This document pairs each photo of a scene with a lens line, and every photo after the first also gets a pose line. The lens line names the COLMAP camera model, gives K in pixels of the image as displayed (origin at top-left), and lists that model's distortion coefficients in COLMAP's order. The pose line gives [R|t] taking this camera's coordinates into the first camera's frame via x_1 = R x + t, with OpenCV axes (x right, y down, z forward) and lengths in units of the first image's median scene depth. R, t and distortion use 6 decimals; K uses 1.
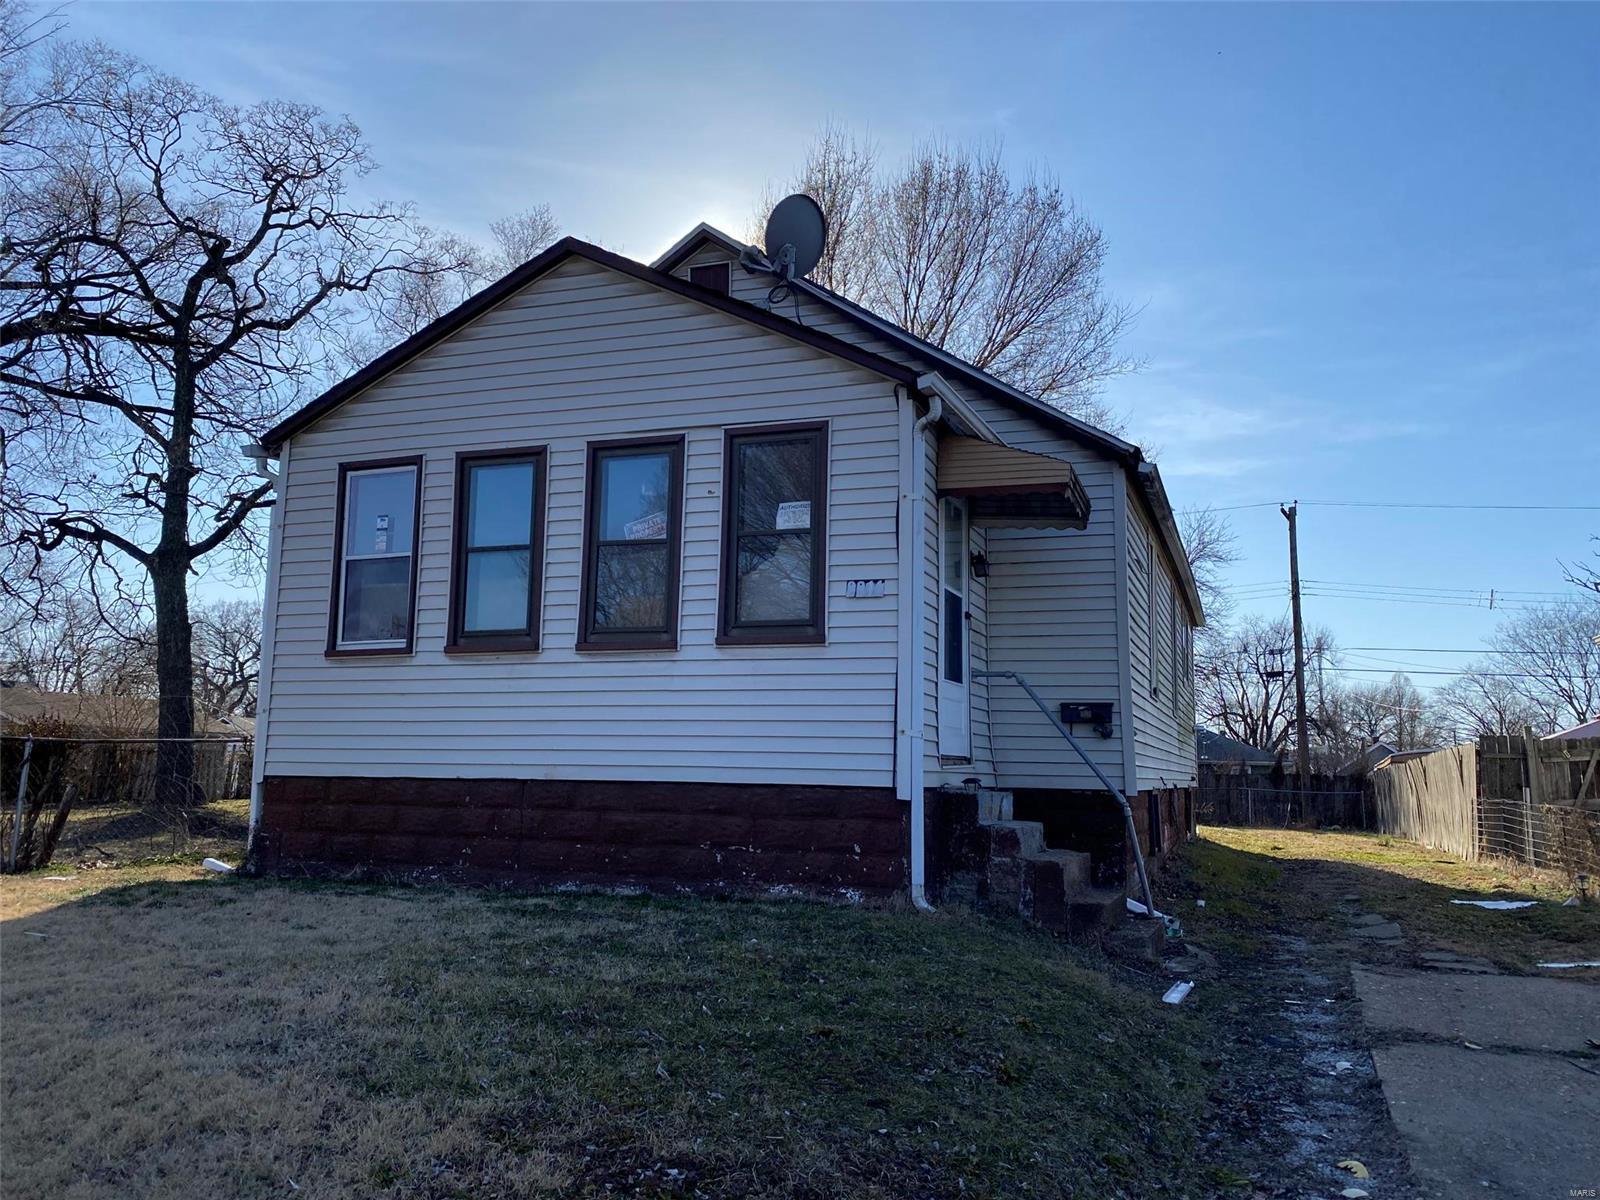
lens RADIAL K [[1223.6, 0, 803.1], [0, 1223.6, 594.9], [0, 0, 1]] dist [0.038299, -0.043226]
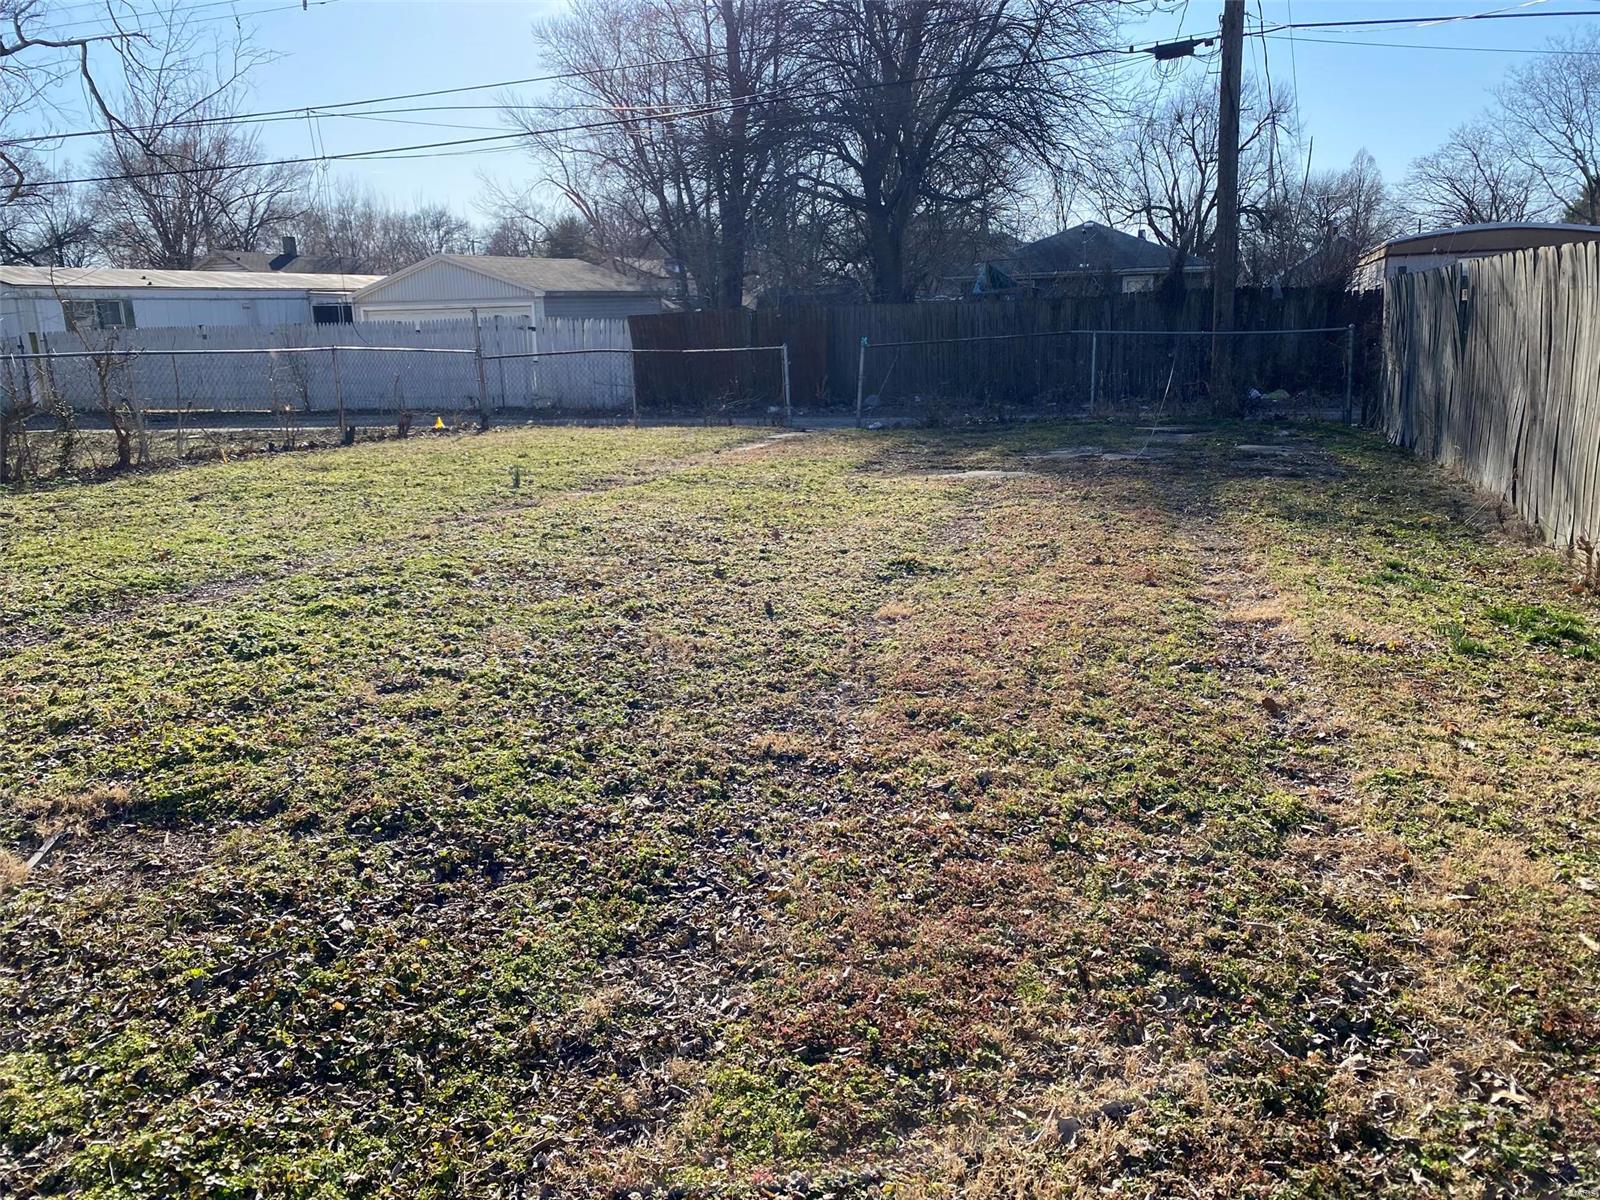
lens RADIAL K [[1223.6, 0, 797.4], [0, 1223.6, 596.5], [0, 0, 1]] dist [0.038299, -0.043226]
pose [[0.997768, -0.058542, 0.032131, 0.175838], [0.042540, 0.928080, 0.369944, 0.058327], [-0.051478, -0.367751, 0.928498, 0.417162]]
